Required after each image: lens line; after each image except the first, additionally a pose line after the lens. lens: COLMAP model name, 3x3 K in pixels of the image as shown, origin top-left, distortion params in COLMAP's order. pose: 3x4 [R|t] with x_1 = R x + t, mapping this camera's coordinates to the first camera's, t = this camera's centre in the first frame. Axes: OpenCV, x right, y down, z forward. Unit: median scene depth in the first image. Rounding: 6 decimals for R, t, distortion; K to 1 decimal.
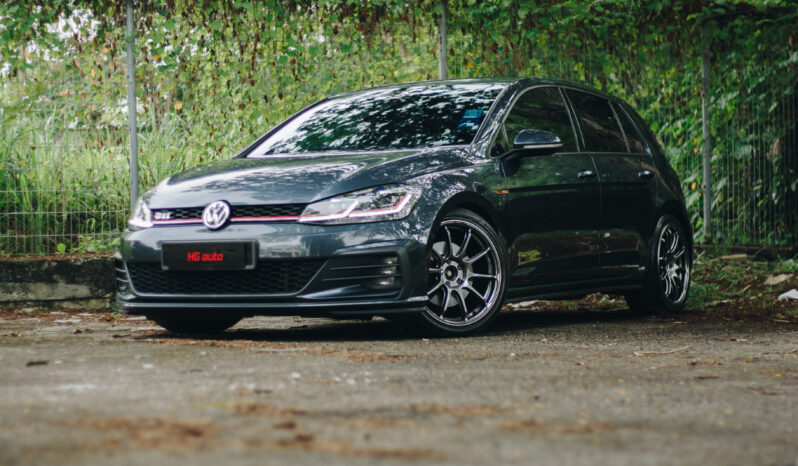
lens RADIAL K [[1709.4, 0, 373.1], [0, 1709.4, 224.4], [0, 0, 1]] dist [-0.142066, 0.000000]
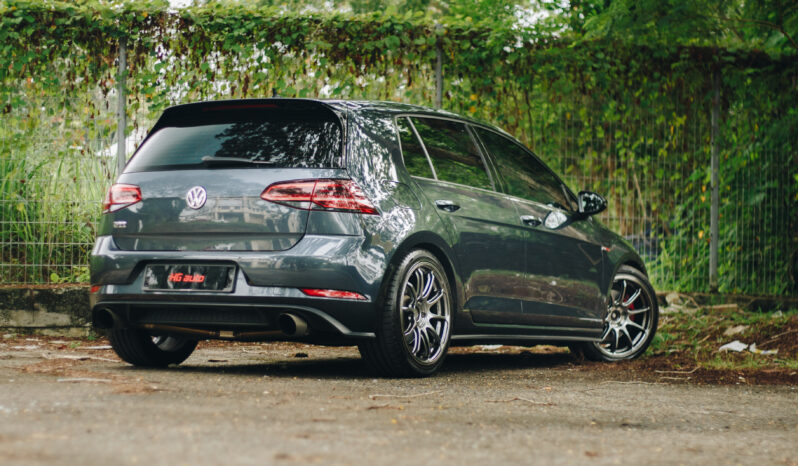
lens RADIAL K [[1709.4, 0, 390.9], [0, 1709.4, 237.5], [0, 0, 1]] dist [-0.142066, 0.000000]
pose [[0.993885, 0.027294, -0.106989, 0.139012], [-0.028635, 0.999529, -0.011012, -0.005315], [0.106638, 0.014009, 0.994199, -0.014257]]
